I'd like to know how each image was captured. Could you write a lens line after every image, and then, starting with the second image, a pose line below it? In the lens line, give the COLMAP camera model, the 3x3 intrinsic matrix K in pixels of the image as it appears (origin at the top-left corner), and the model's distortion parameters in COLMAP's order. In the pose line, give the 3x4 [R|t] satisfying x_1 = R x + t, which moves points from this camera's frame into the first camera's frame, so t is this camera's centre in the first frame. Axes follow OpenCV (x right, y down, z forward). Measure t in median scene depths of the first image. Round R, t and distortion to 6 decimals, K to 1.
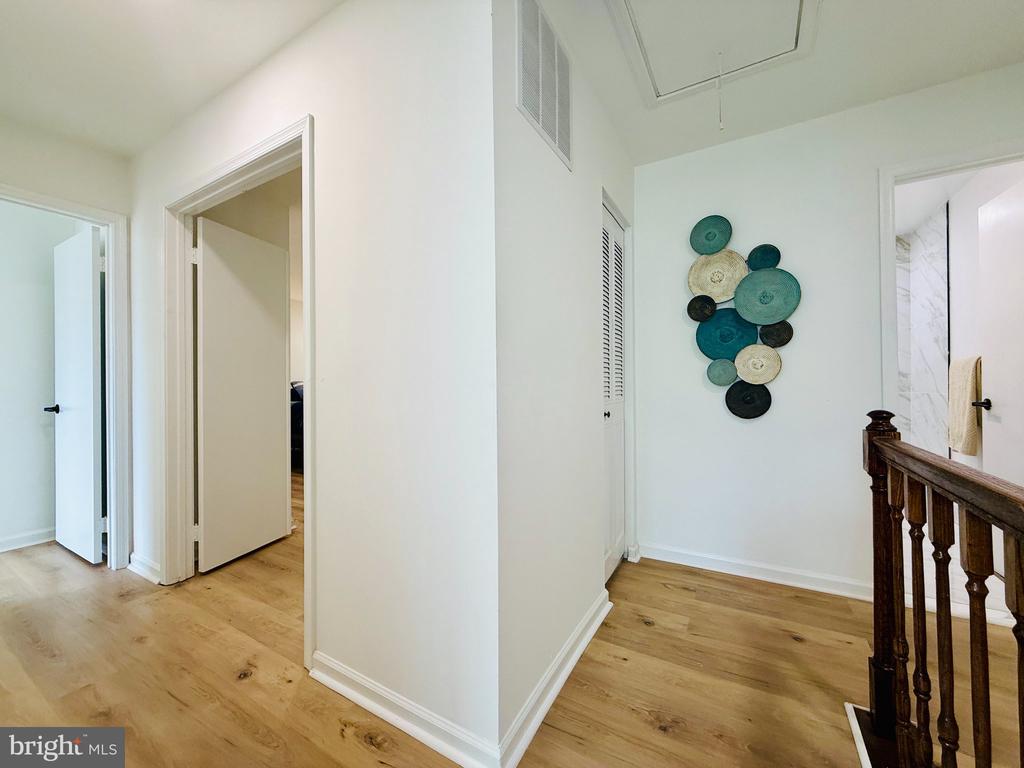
lens RADIAL K [[407.4, 0, 509.1], [0, 407.4, 380.9], [0, 0, 1]] dist [0.000328, 0.000154]
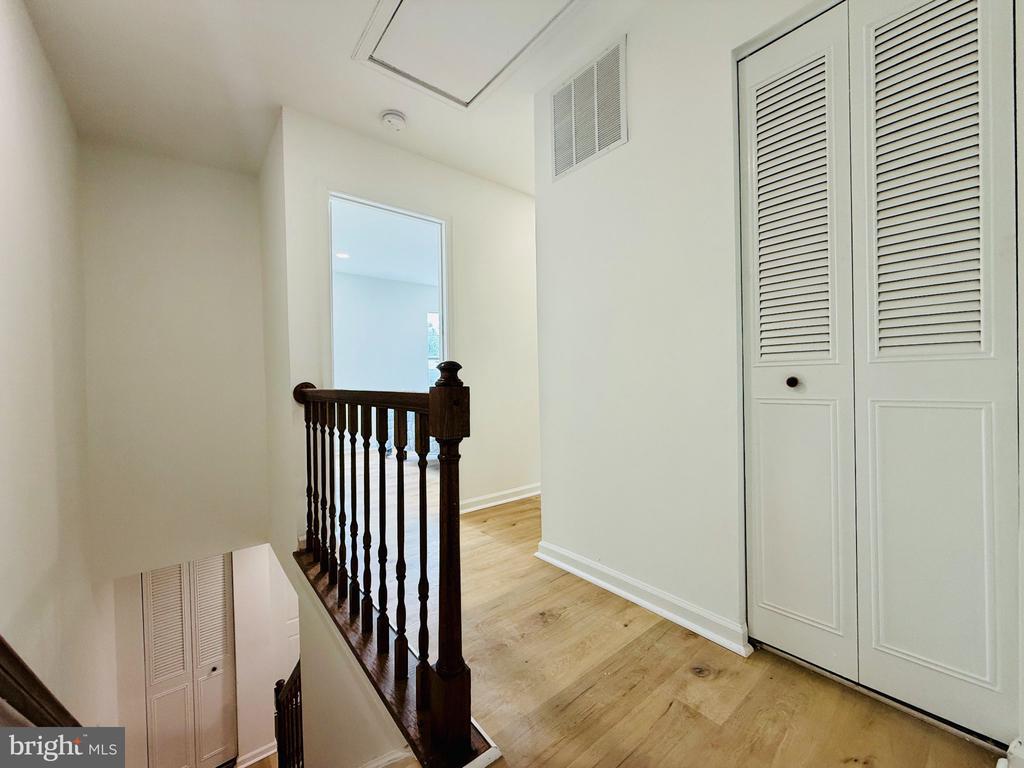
lens RADIAL K [[407.4, 0, 511.1], [0, 407.4, 381.6], [0, 0, 1]] dist [0.000328, 0.000154]
pose [[-0.355778, 0.016890, -0.934418, 1.304282], [0.023167, 0.999689, 0.009249, 0.091849], [0.934283, -0.018357, -0.356059, 1.125750]]
